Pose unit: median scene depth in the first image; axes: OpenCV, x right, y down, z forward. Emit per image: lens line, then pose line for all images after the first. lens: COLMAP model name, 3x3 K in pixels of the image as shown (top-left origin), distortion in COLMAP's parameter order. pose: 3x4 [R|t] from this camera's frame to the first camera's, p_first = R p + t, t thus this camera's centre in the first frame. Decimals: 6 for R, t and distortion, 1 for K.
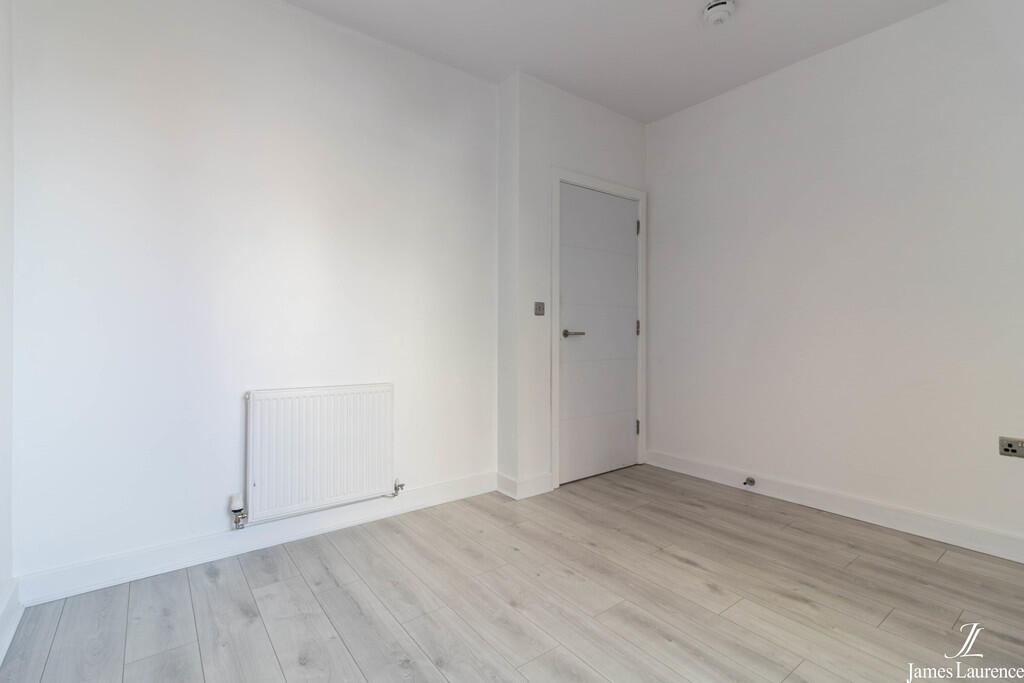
lens RADIAL K [[477.9, 0, 513.5], [0, 477.9, 340.0], [0, 0, 1]] dist [0.003667, 0.002056]
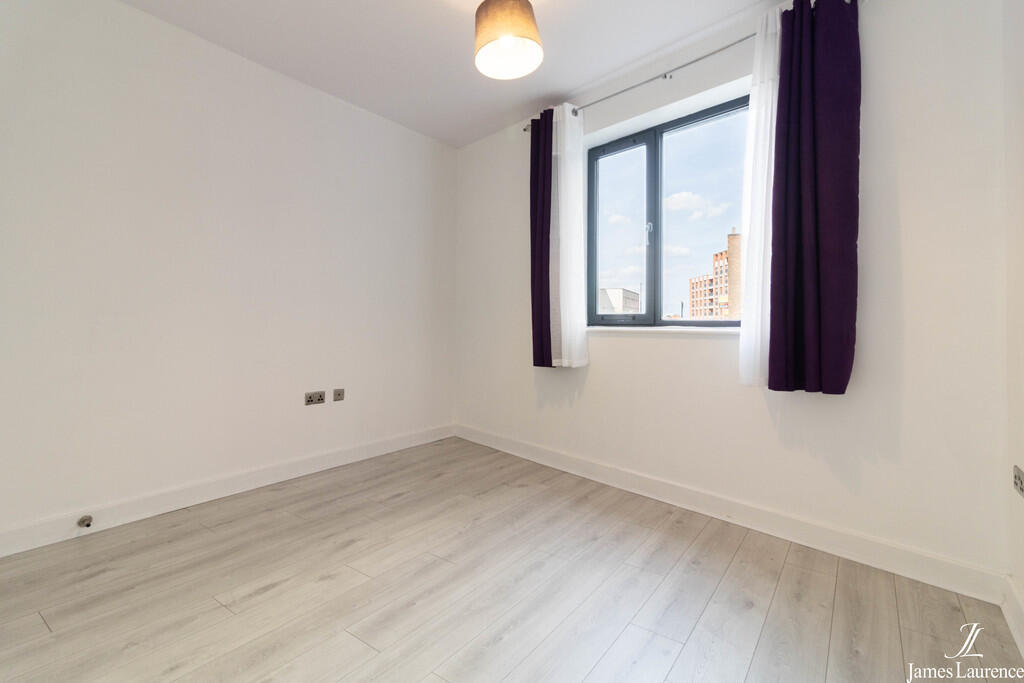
lens RADIAL K [[477.9, 0, 517.5], [0, 477.9, 297.5], [0, 0, 1]] dist [0.003667, 0.002056]
pose [[-0.283572, 0.048326, 0.957732, -0.626244], [0.007943, 0.998814, -0.048047, -0.018551], [-0.958918, -0.006017, -0.283620, 0.817038]]
